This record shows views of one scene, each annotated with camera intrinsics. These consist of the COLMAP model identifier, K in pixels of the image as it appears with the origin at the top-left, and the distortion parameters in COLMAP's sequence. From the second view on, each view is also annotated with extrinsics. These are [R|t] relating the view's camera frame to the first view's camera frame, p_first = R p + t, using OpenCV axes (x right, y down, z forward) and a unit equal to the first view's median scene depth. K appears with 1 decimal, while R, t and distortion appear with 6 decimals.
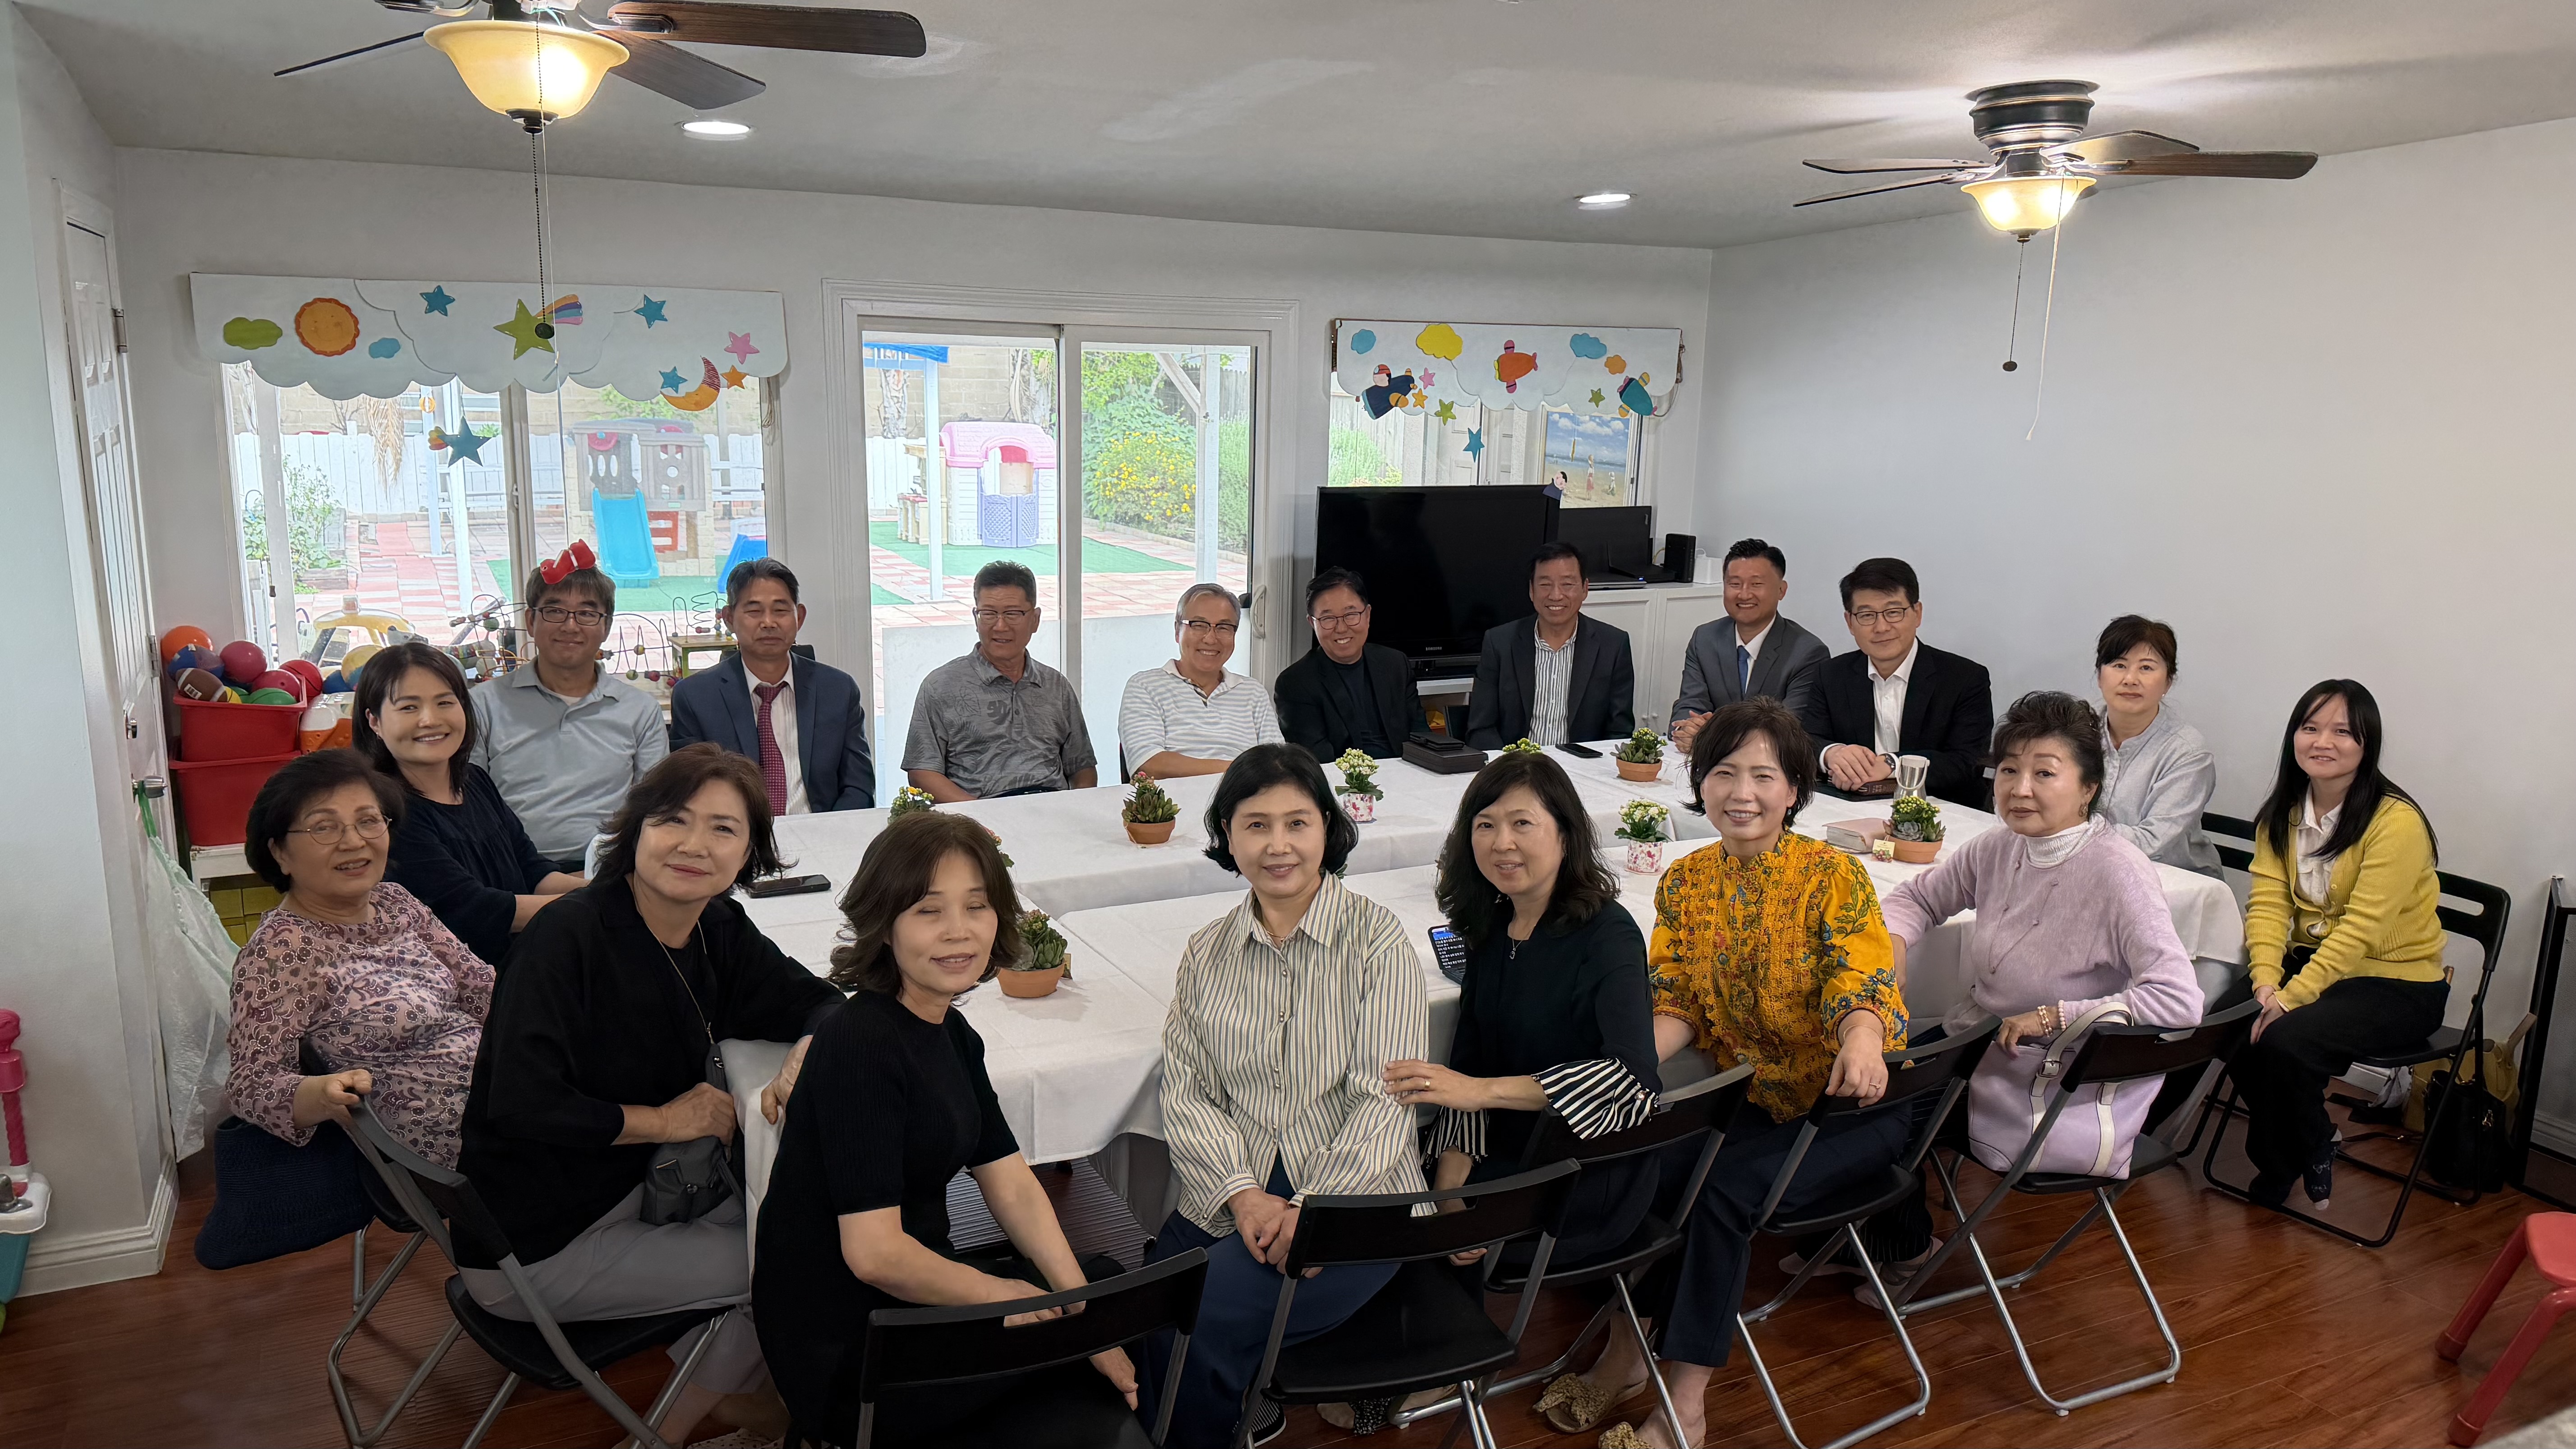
lens RADIAL K [[1762.9, 0, 1288.0], [0, 1762.9, 724.5], [0, 0, 1]] dist [0.227778, -0.503887]
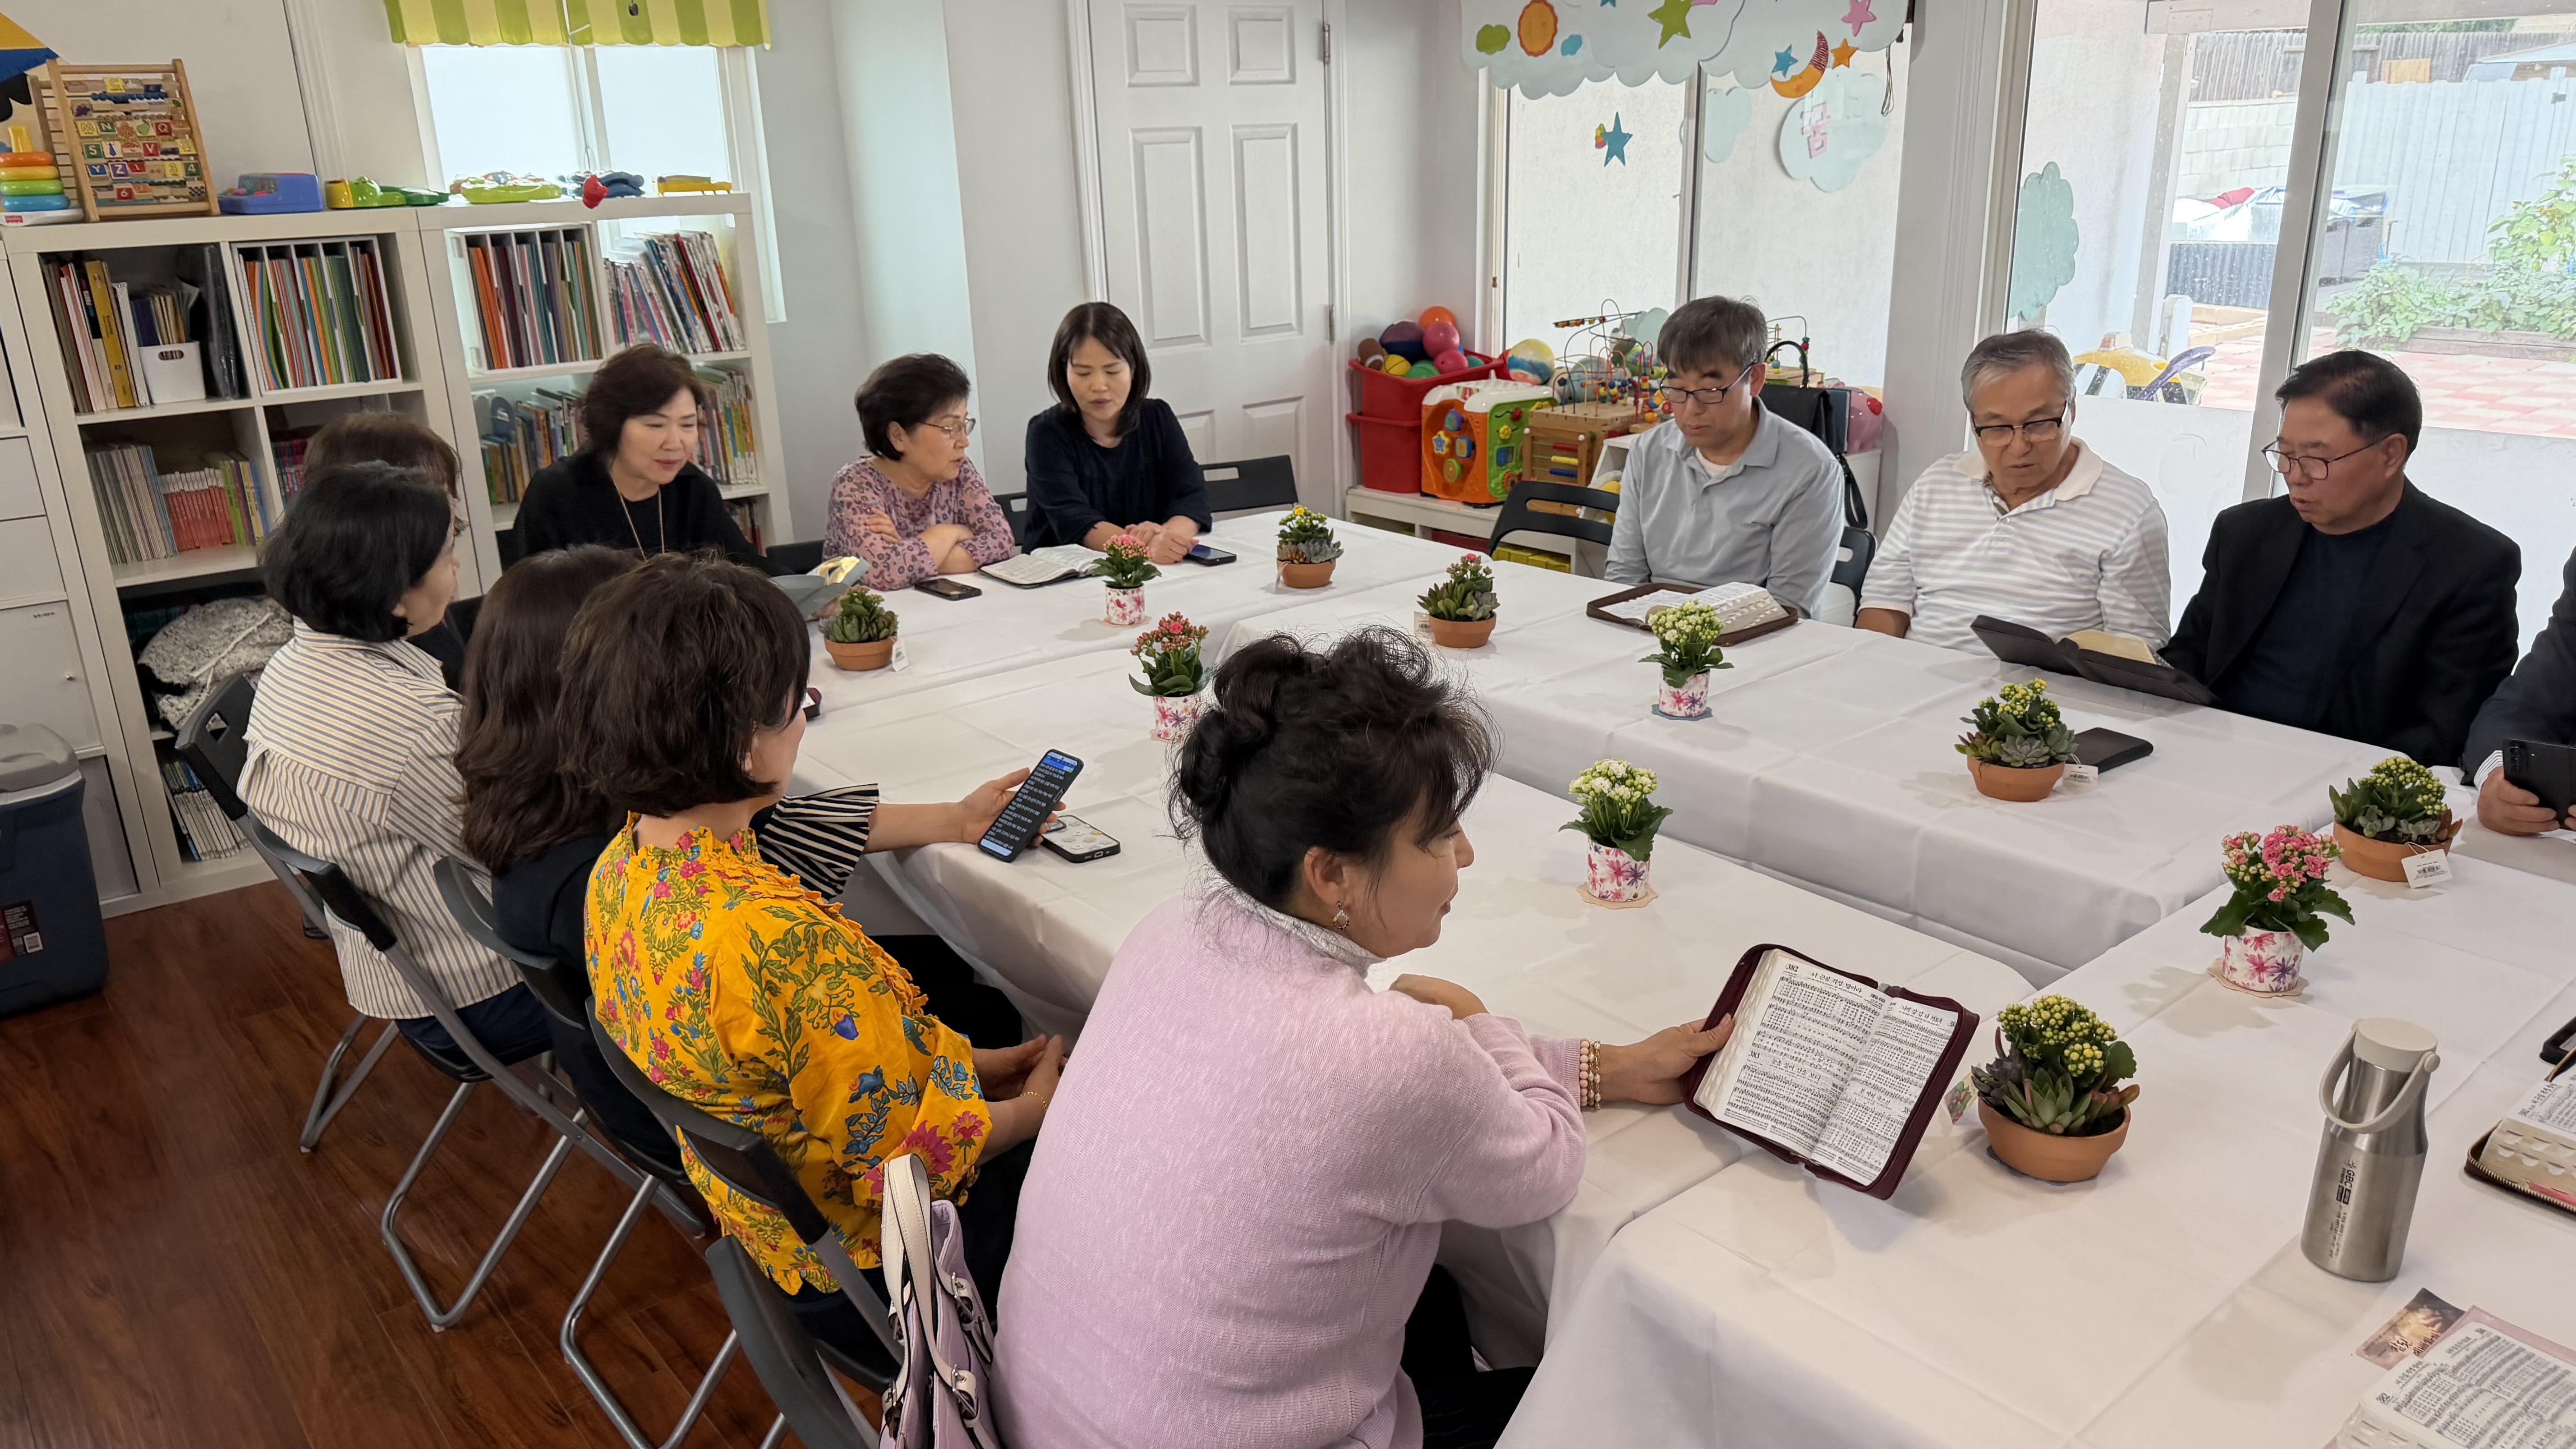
lens RADIAL K [[1762.9, 0, 1288.0], [0, 1762.9, 724.5], [0, 0, 1]] dist [0.227778, -0.503887]
pose [[0.239404, 0.289224, -0.926841, 0.421046], [-0.153322, 0.953885, 0.258061, -0.061983], [0.958738, 0.080324, 0.272709, 0.465984]]
